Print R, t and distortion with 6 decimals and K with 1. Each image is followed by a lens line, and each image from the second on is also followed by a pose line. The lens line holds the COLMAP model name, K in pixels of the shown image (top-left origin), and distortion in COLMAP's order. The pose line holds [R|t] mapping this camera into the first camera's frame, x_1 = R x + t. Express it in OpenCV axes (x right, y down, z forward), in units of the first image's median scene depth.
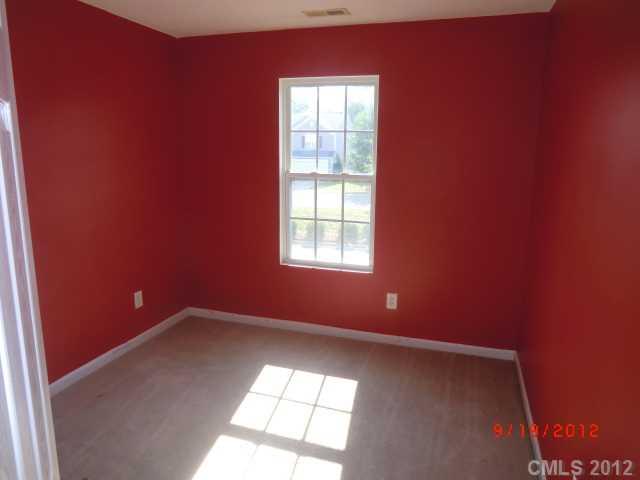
lens RADIAL K [[449.6, 0, 320.0], [0, 449.6, 240.0], [0, 0, 1]] dist [-0.092215, 0.000025]
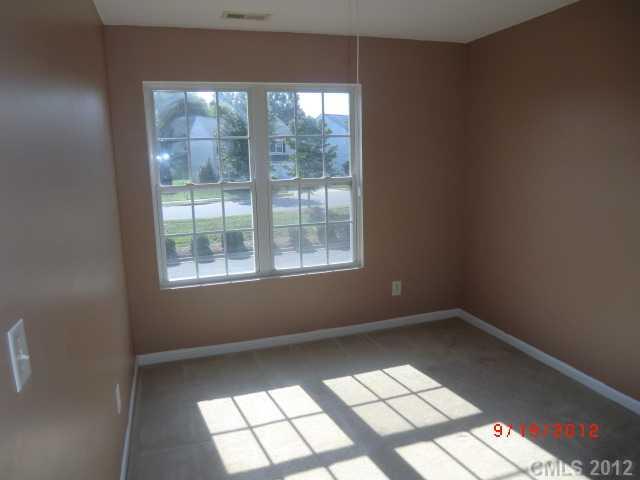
lens RADIAL K [[451.4, 0, 319.7], [0, 451.4, 227.7], [0, 0, 1]] dist [-0.102443, -0.000895]
pose [[0.800494, -0.135071, 0.583922, -0.571419], [0.158520, 0.987294, 0.011064, -0.048671], [-0.577997, 0.083706, 0.811734, 0.181590]]
